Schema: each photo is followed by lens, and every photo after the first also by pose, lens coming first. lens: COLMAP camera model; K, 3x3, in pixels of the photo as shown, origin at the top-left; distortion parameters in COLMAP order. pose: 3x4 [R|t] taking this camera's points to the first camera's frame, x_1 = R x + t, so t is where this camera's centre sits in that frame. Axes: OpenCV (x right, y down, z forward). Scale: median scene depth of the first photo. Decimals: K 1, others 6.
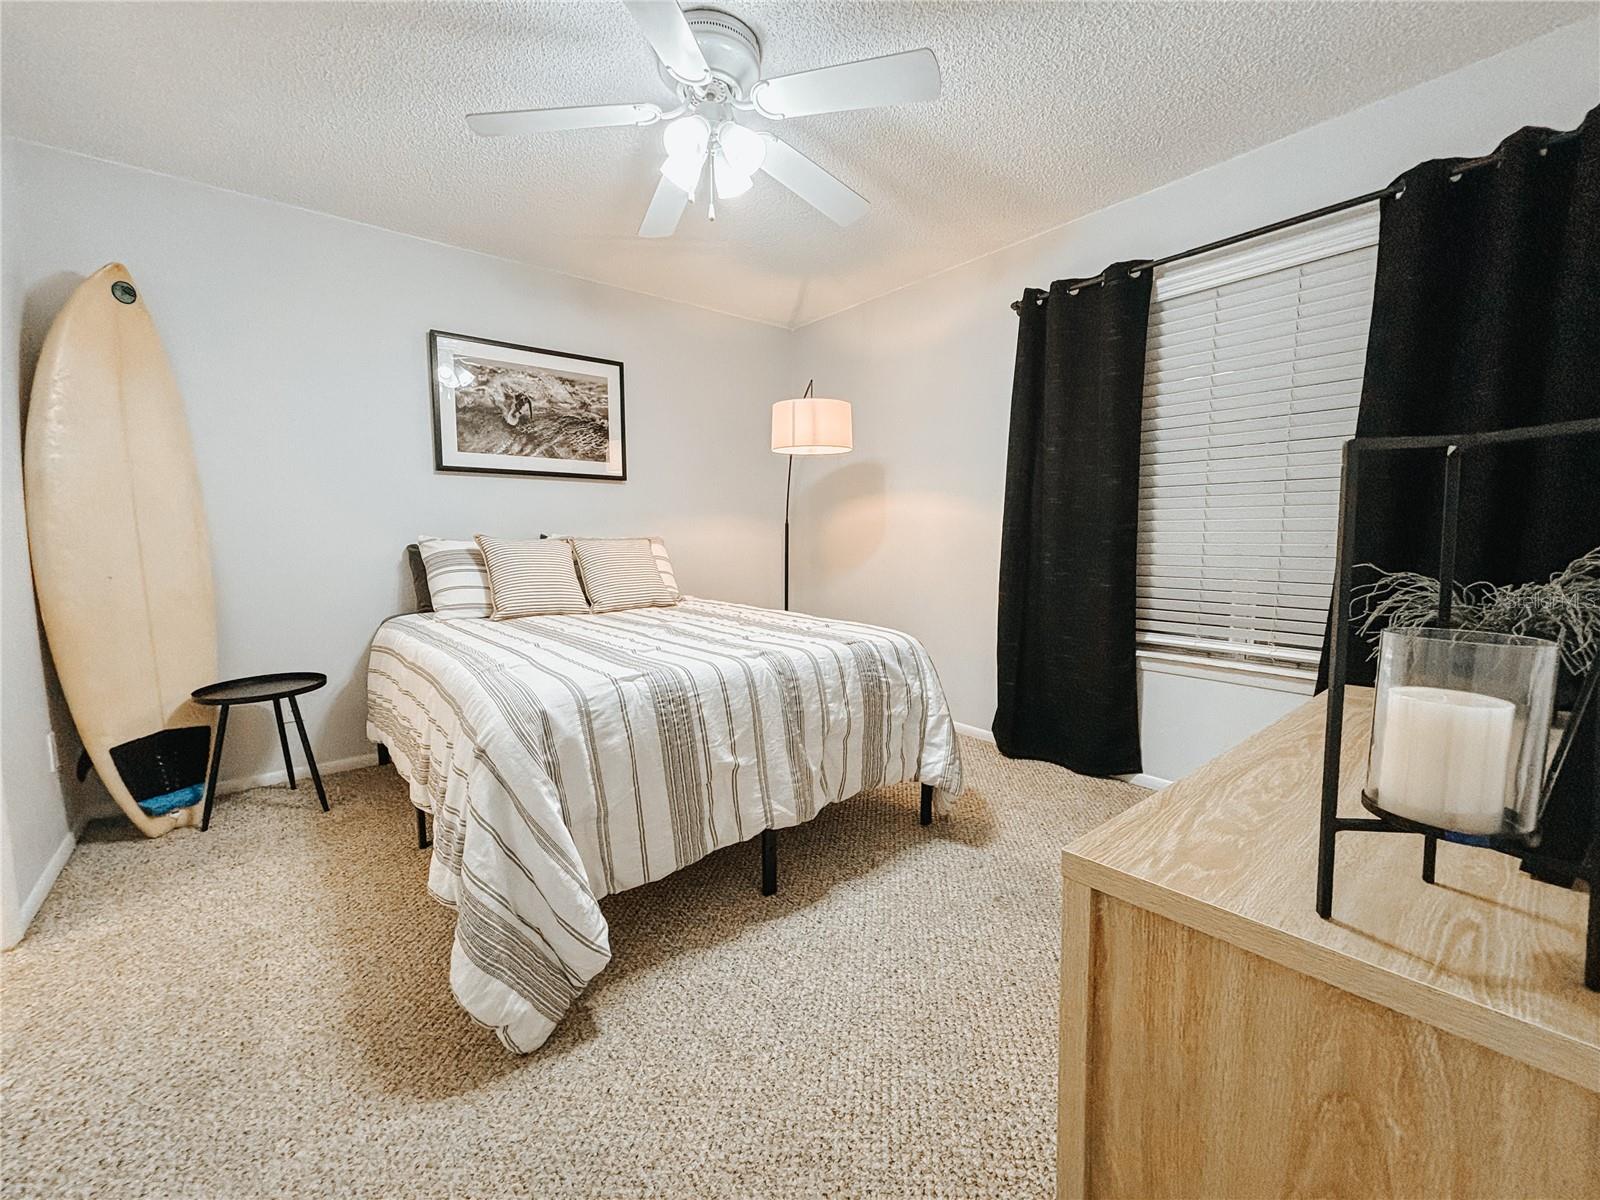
lens RADIAL K [[681.6, 0, 800.0], [0, 681.6, 600.0], [0, 0, 1]] dist [-0.001537, -0.000523]
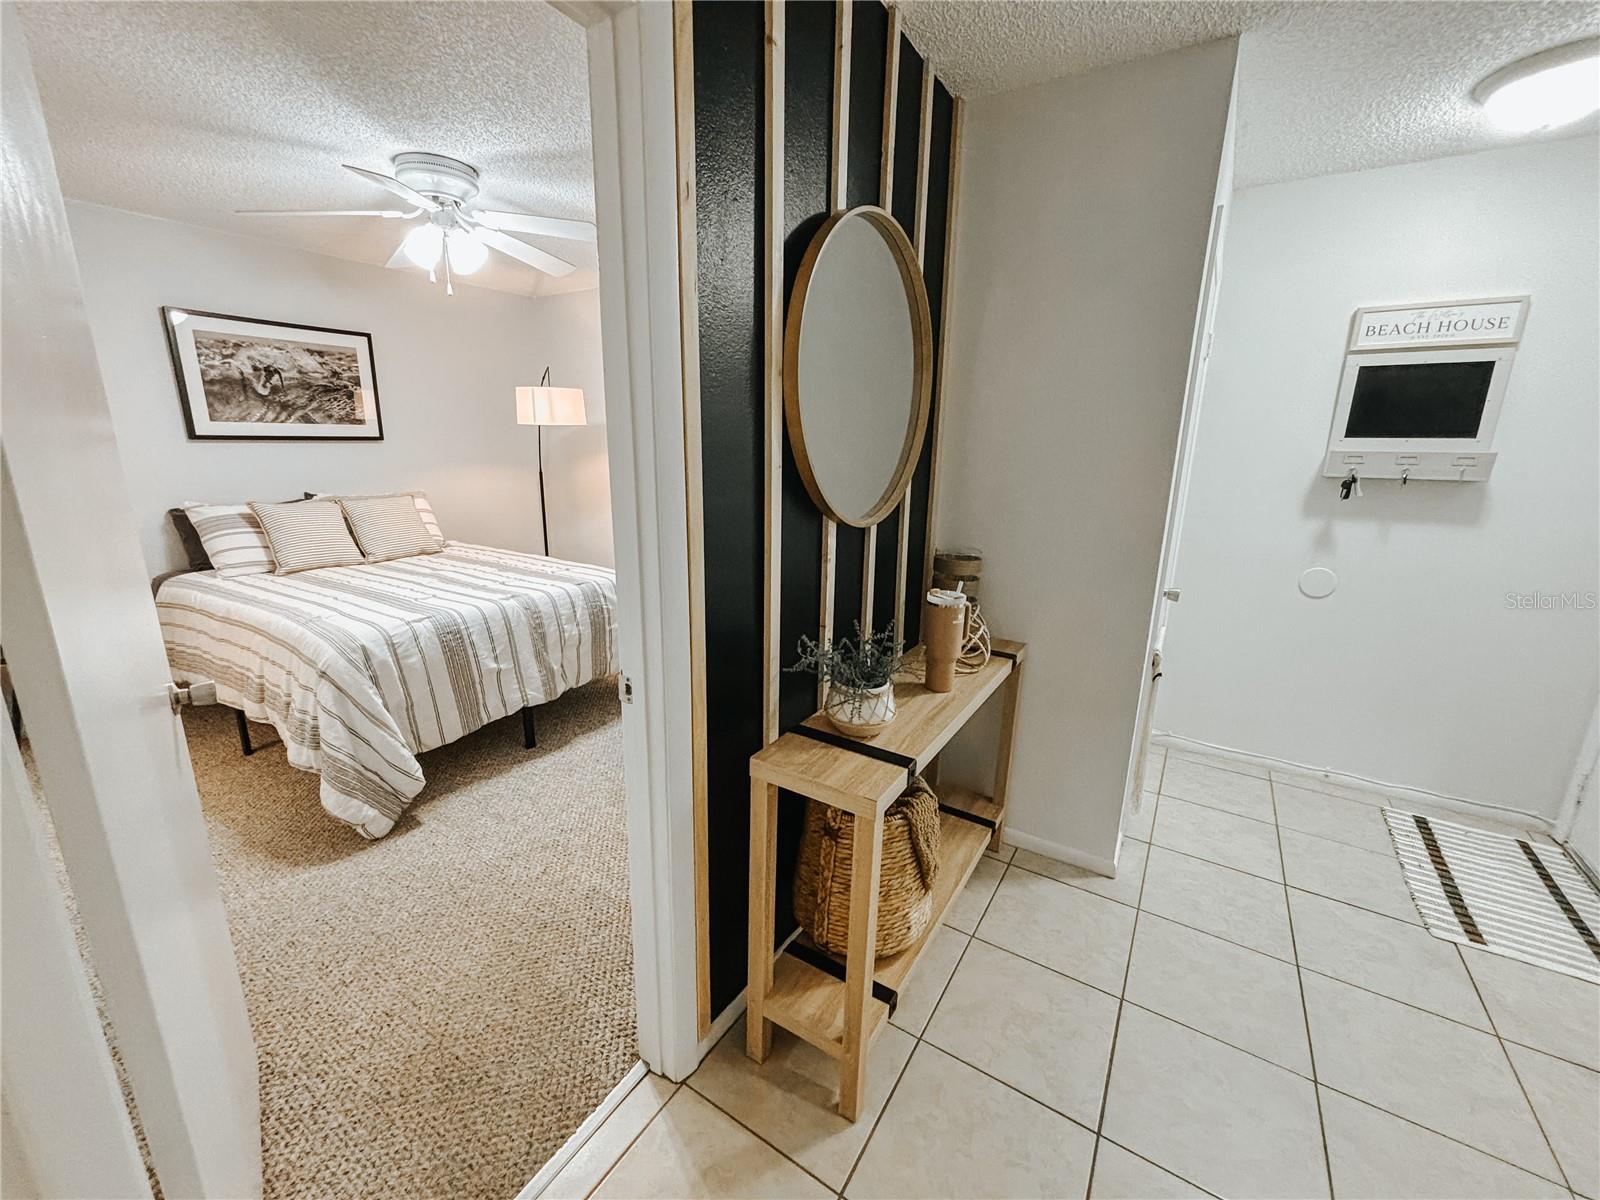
lens RADIAL K [[643.4, 0, 795.2], [0, 643.4, 605.6], [0, 0, 1]] dist [-0.002469, -0.000192]
pose [[0.948457, -0.062105, 0.310760, 0.093523], [0.017296, 0.989293, 0.144918, -0.097723], [-0.316433, -0.132073, 0.939376, -0.543471]]
